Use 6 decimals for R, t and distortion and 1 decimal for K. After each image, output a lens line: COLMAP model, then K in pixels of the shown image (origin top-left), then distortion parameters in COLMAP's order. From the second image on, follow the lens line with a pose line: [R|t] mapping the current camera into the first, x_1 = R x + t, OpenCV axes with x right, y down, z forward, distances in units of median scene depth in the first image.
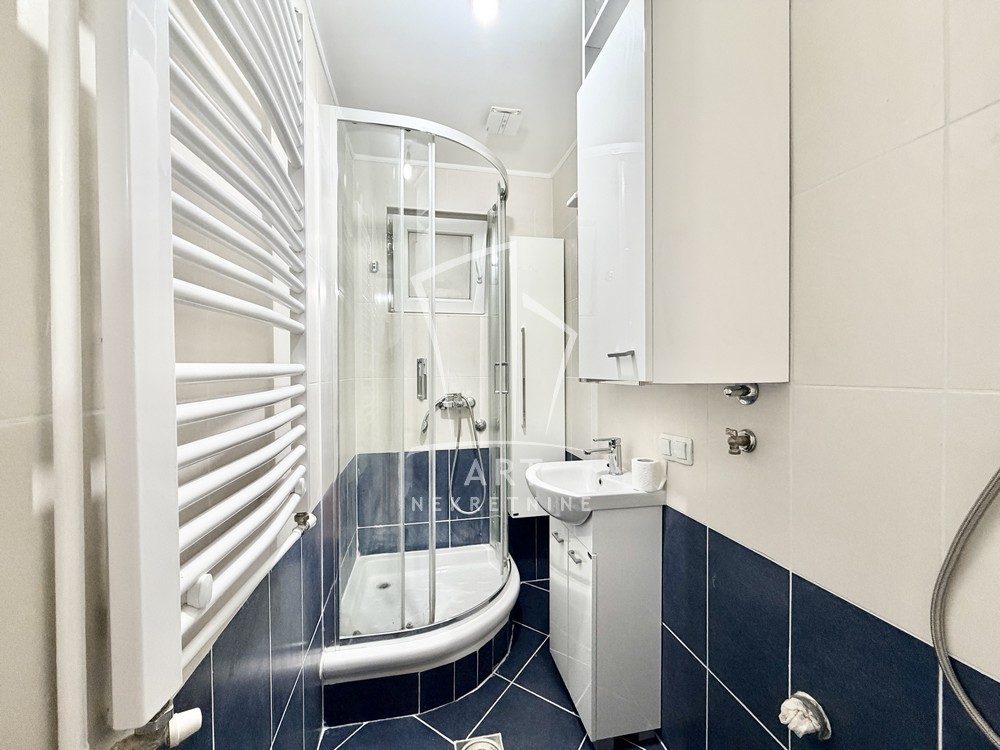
lens RADIAL K [[398.1, 0, 505.7], [0, 398.1, 373.1], [0, 0, 1]] dist [-0.001419, -0.000059]
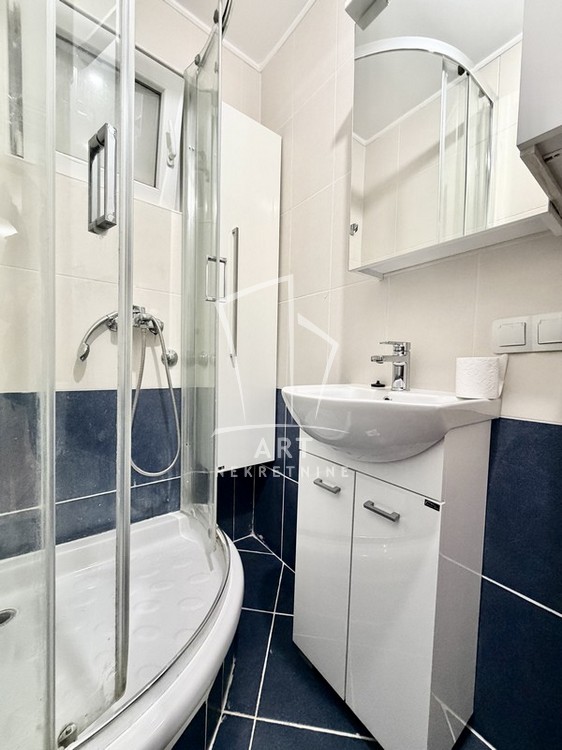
lens RADIAL K [[298.6, 0, 281.5], [0, 298.6, 375.9], [0, 0, 1]] dist [-0.001419, -0.000059]
pose [[0.905327, 0.009095, 0.424618, -0.114428], [-0.022862, 0.999365, 0.027339, 0.148744], [-0.424099, -0.034458, 0.904960, 0.405800]]
